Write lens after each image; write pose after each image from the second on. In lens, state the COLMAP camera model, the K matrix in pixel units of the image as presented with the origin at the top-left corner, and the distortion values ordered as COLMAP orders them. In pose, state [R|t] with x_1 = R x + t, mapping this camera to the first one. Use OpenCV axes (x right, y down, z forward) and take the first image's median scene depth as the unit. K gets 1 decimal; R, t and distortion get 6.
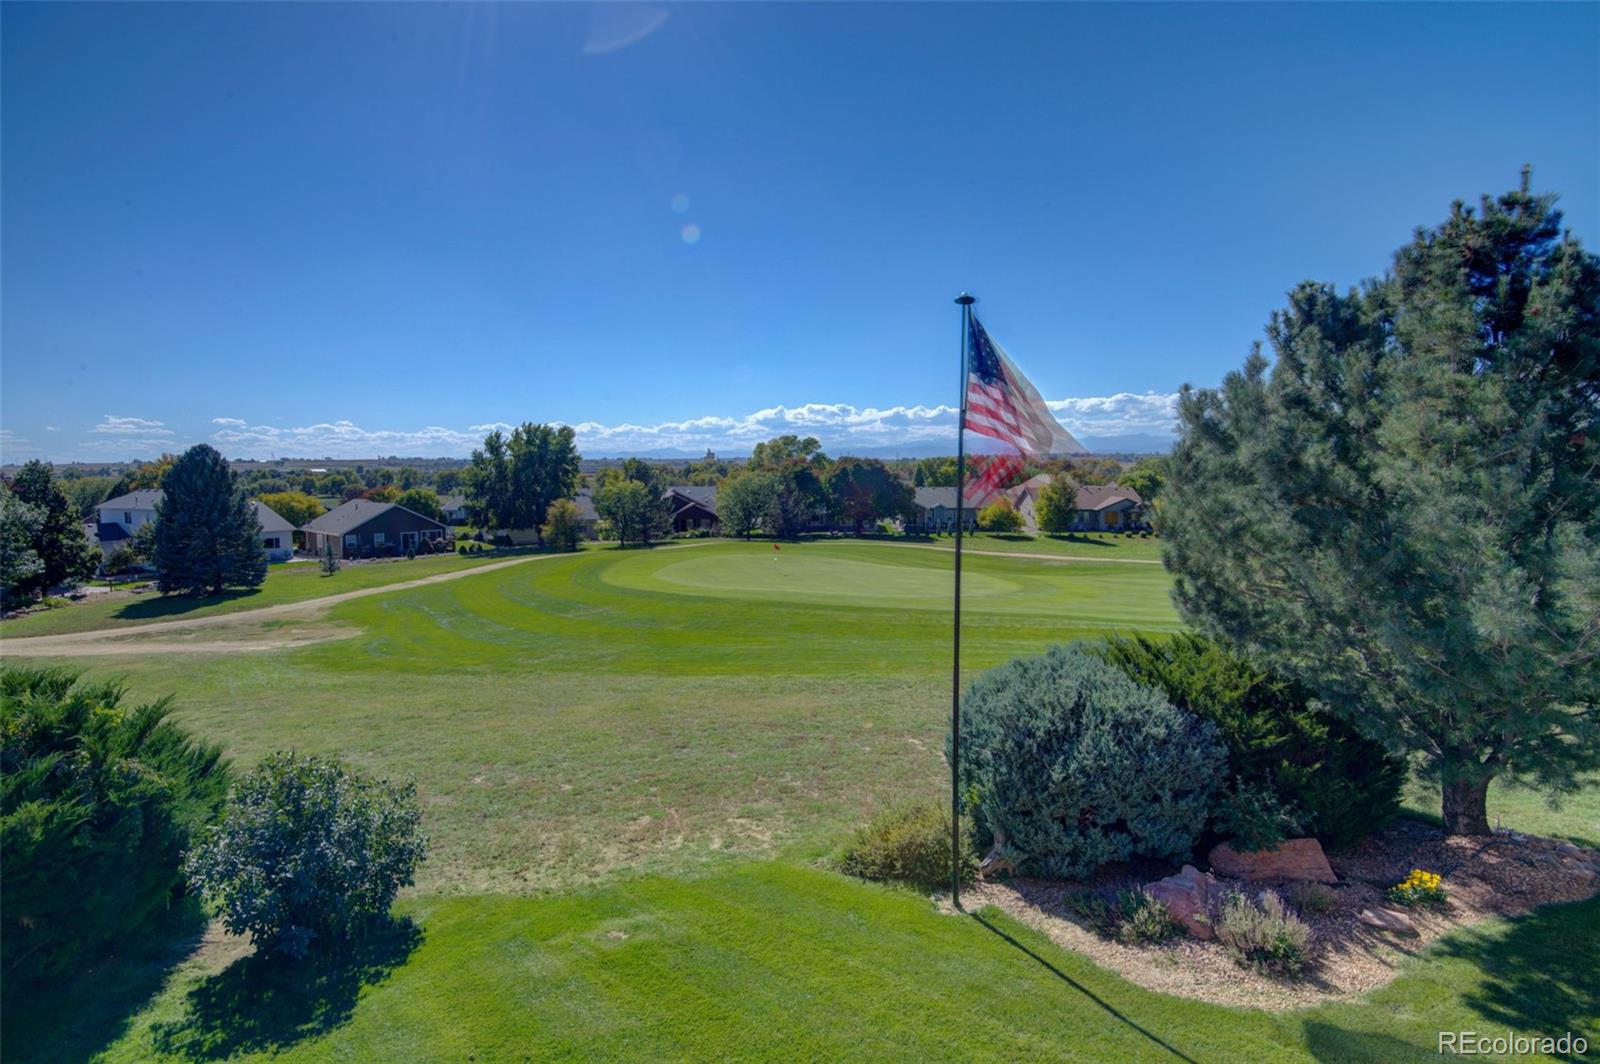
lens RADIAL K [[824.8, 0, 797.2], [0, 824.8, 488.2], [0, 0, 1]] dist [-0.028214, -0.000847]
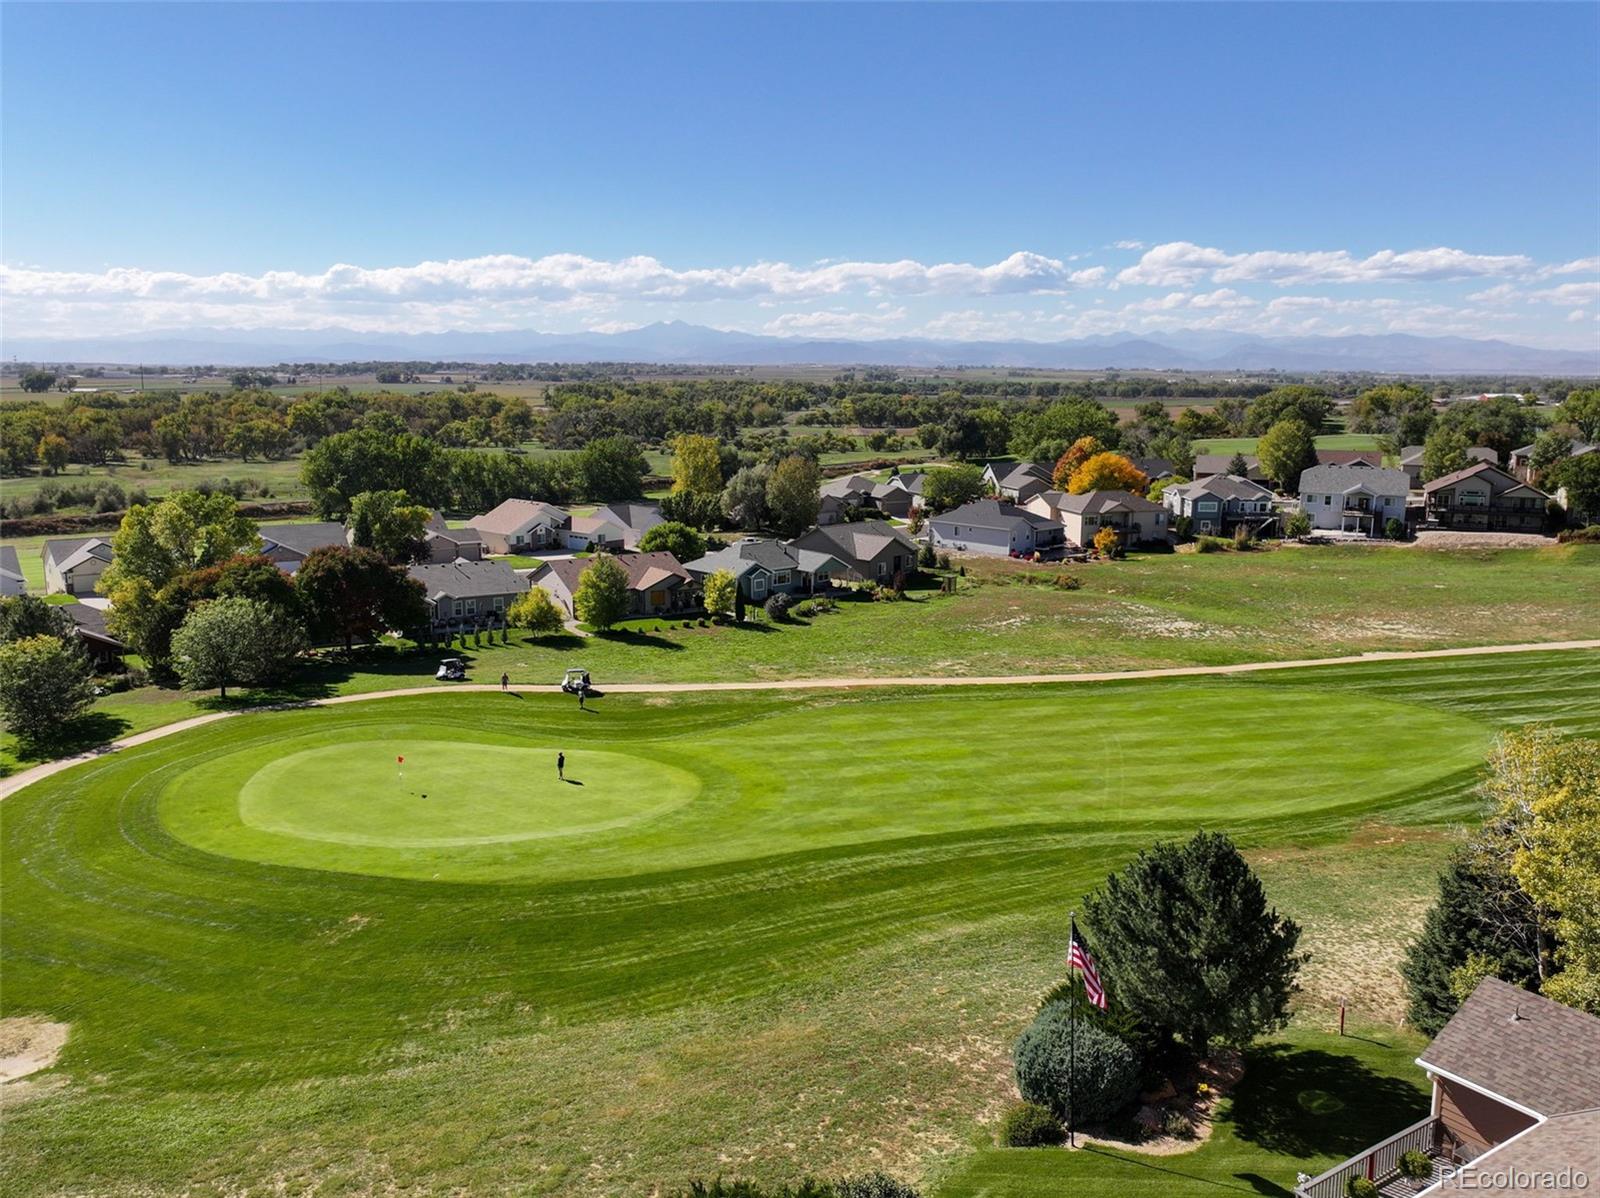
lens RADIAL K [[1298.0, 0, 802.5], [0, 1298.0, 602.6], [0, 0, 1]] dist [0.005573, -0.004179]
pose [[0.822745, -0.087634, 0.561614, -0.247392], [0.002675, 0.988630, 0.150347, -0.167298], [-0.568404, -0.122195, 0.813625, -0.151652]]
